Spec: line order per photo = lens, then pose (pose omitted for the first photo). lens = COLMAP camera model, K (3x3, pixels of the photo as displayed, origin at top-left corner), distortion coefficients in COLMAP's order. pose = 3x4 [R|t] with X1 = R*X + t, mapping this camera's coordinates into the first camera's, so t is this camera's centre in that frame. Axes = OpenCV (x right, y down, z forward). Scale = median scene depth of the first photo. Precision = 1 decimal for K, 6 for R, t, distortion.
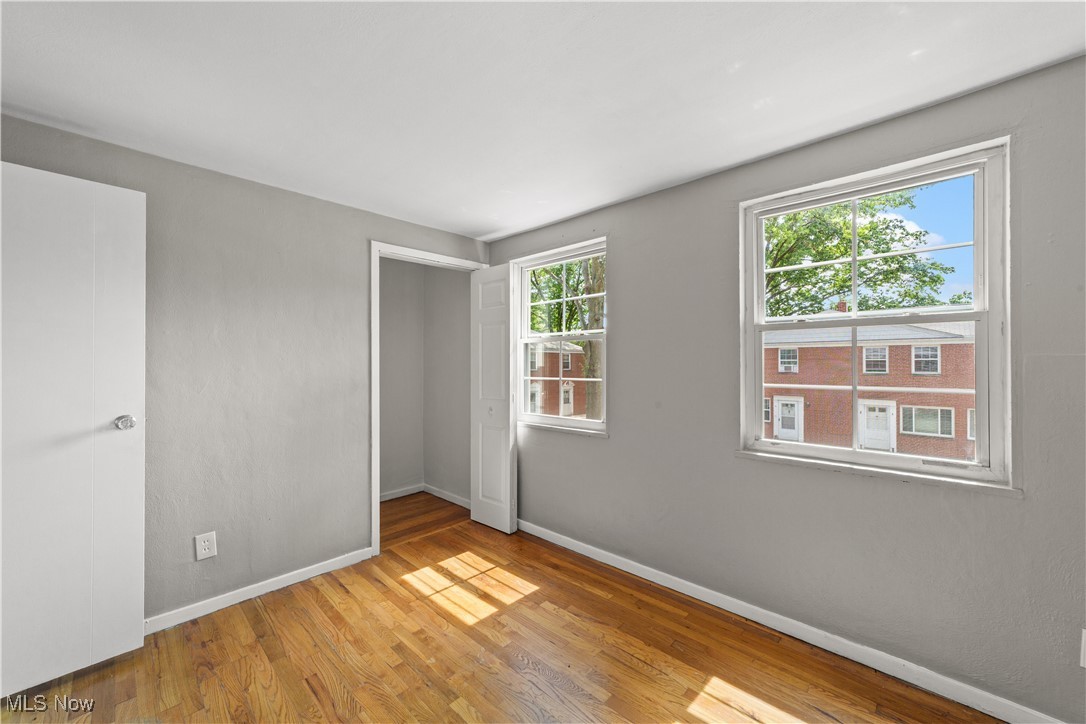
lens RADIAL K [[419.9, 0, 537.1], [0, 419.9, 359.4], [0, 0, 1]] dist [-0.010523, 0.003526]
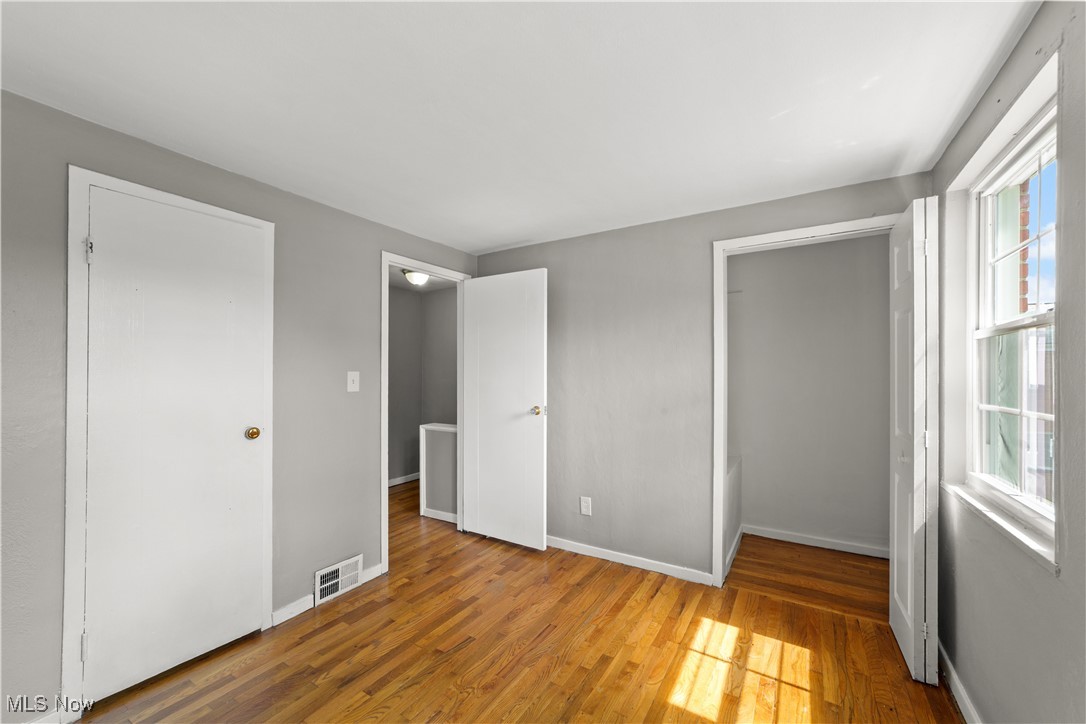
lens RADIAL K [[419.9, 0, 545.6], [0, 419.9, 370.6], [0, 0, 1]] dist [-0.010523, 0.003526]
pose [[0.209386, -0.005640, -0.977817, 0.495850], [0.007325, 0.999964, -0.004199, -0.000549], [0.977806, -0.006283, 0.209420, 0.519313]]
